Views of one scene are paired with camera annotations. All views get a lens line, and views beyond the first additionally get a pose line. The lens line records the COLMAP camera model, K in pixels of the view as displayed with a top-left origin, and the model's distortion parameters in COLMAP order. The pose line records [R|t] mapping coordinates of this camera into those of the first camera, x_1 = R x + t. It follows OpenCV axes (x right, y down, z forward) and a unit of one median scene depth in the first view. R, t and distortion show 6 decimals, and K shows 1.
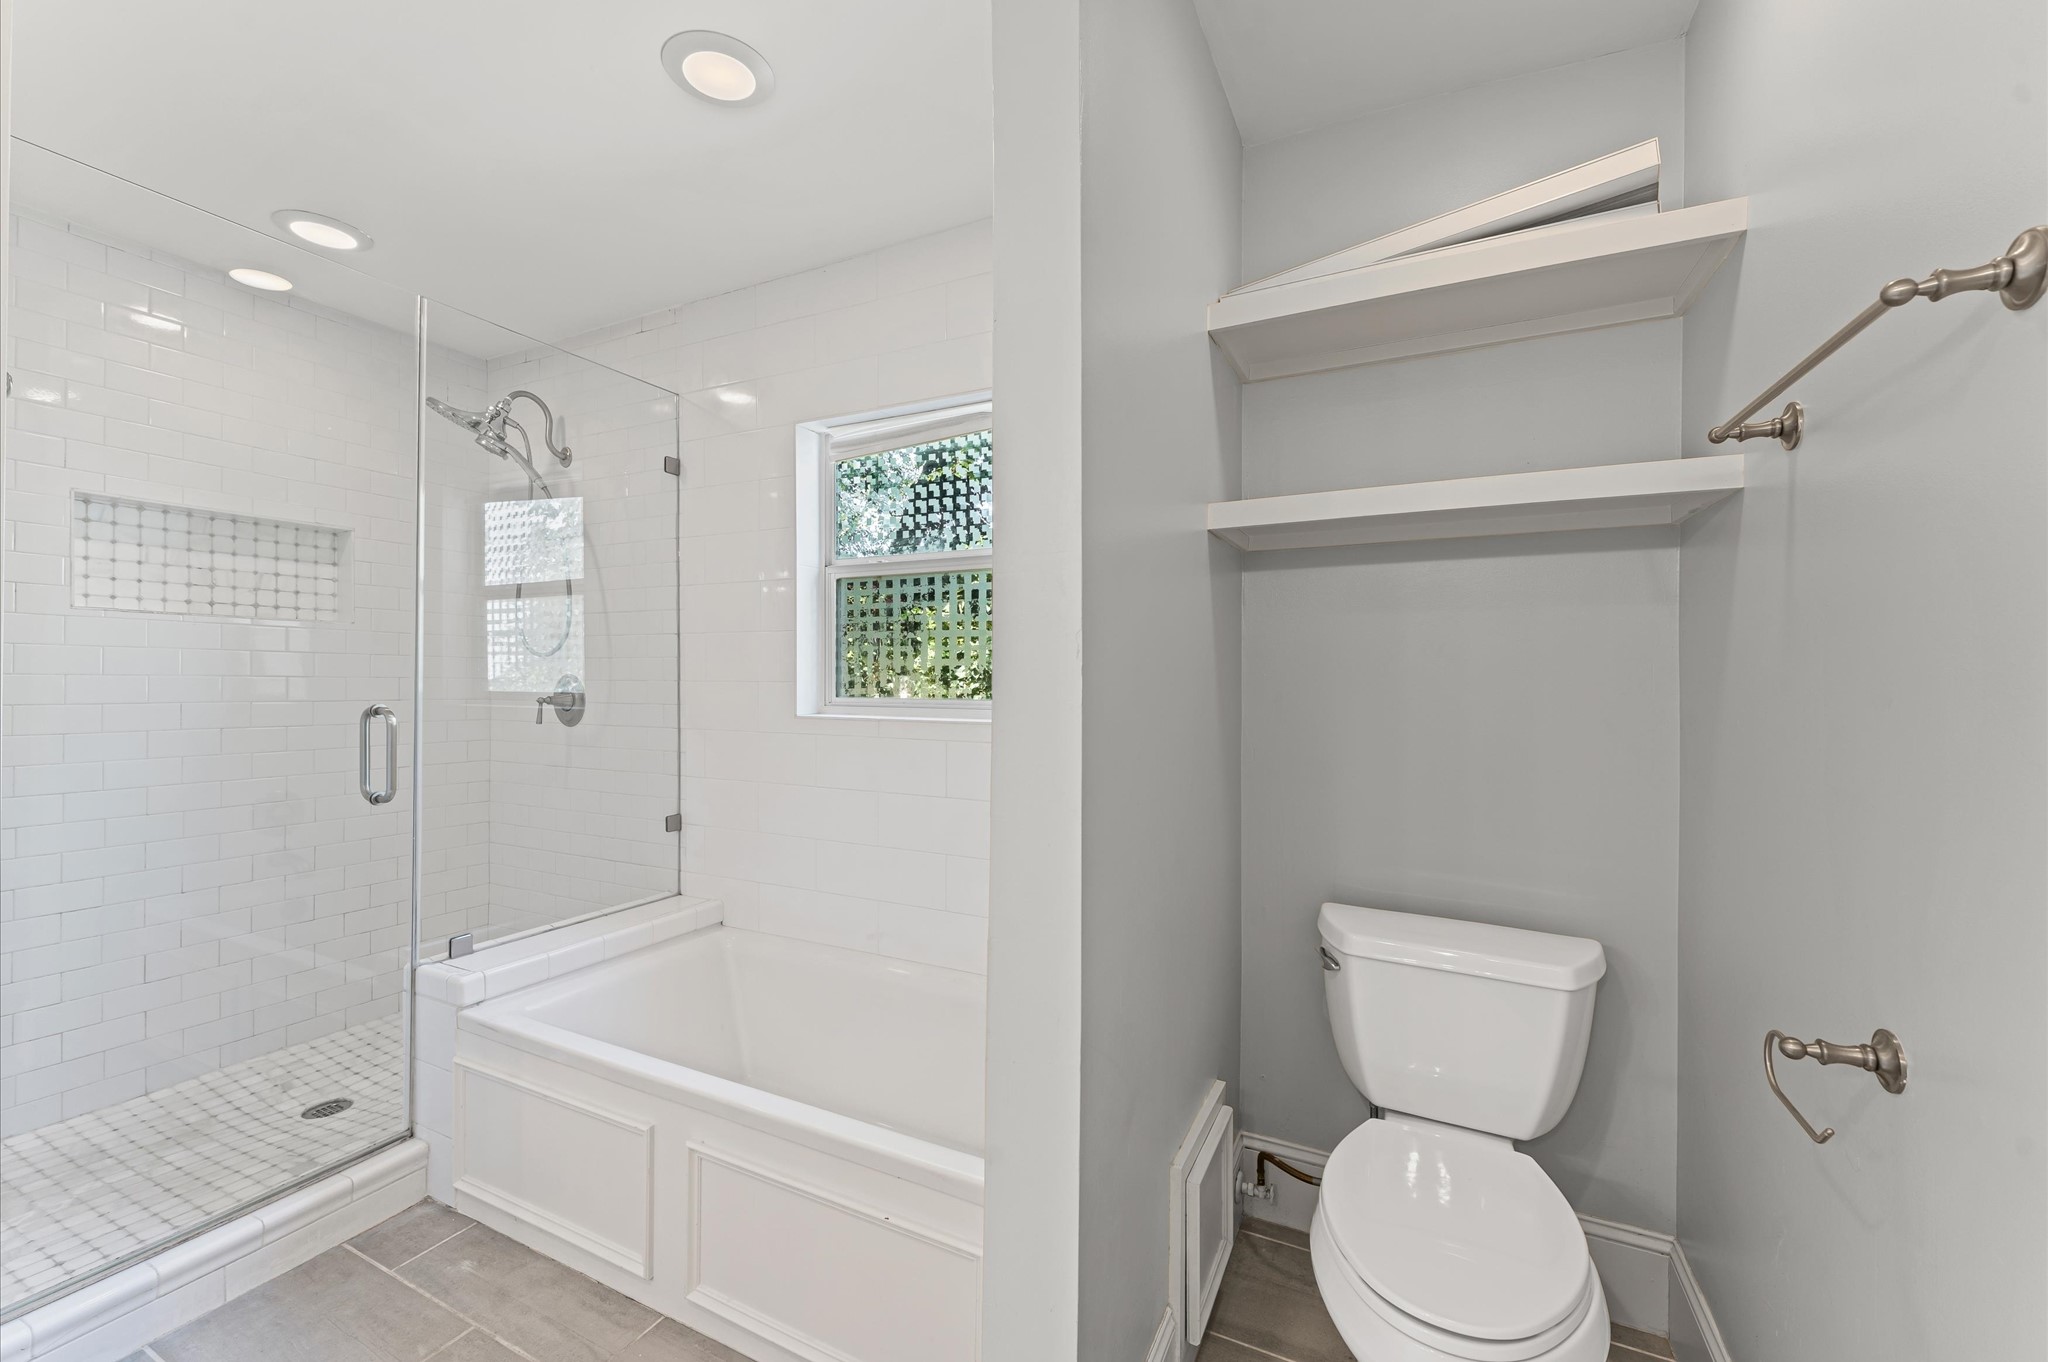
lens RADIAL K [[811.8, 0, 1019.7], [0, 811.8, 680.7], [0, 0, 1]] dist [-0.003229, -0.000333]
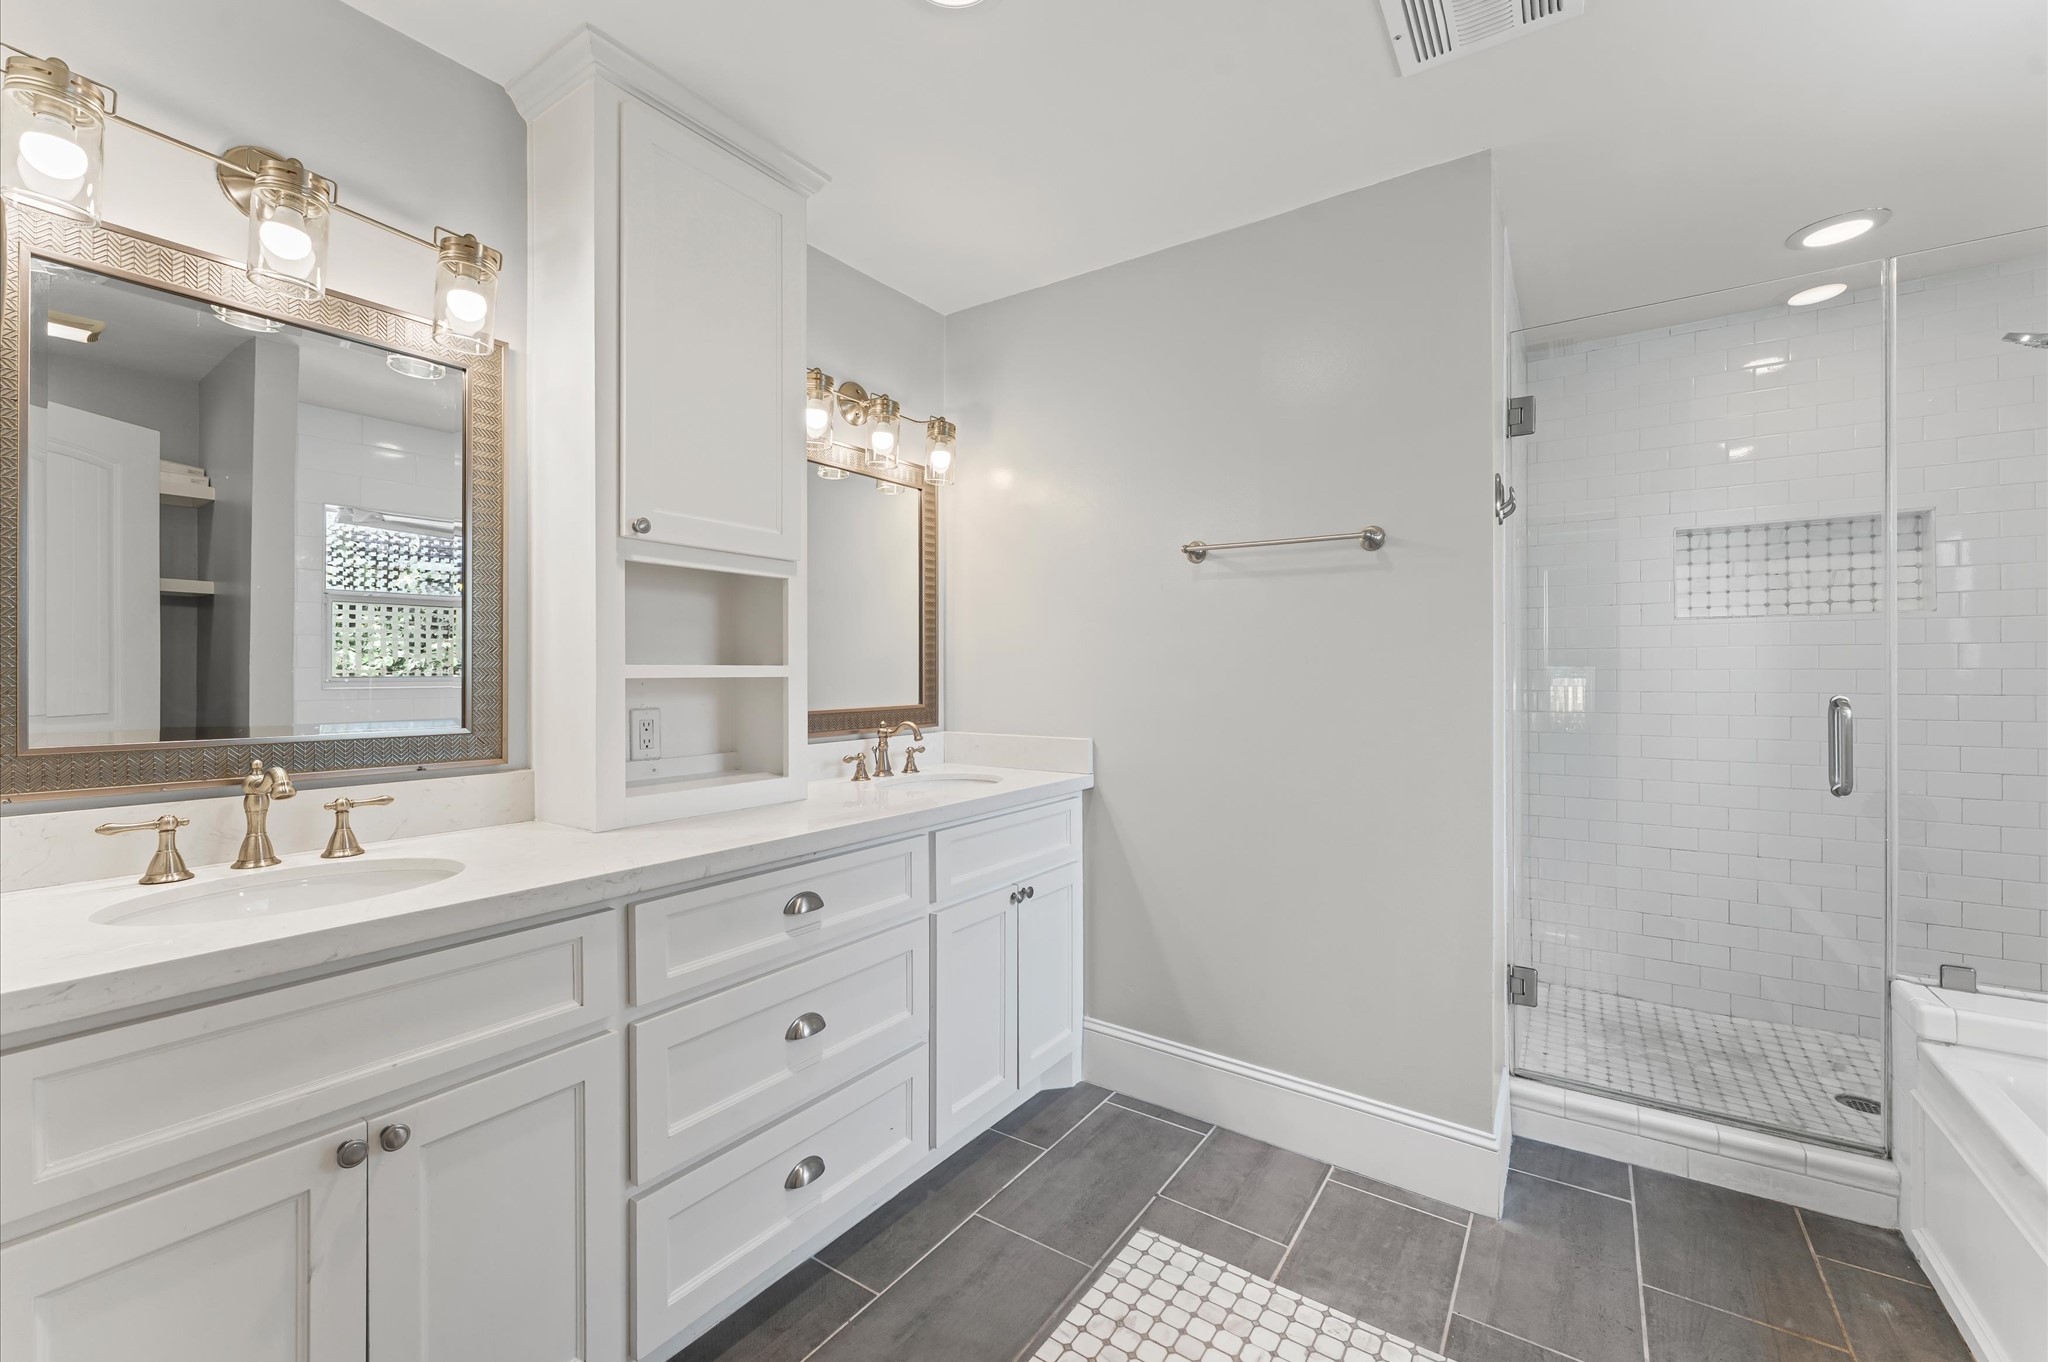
lens RADIAL K [[811.8, 0, 1019.7], [0, 811.8, 681.4], [0, 0, 1]] dist [-0.003229, -0.000333]
pose [[-0.136620, 0.002834, -0.990619, 0.266936], [0.004271, 0.999988, 0.002272, 0.003728], [0.990614, -0.003921, -0.136631, 0.114076]]
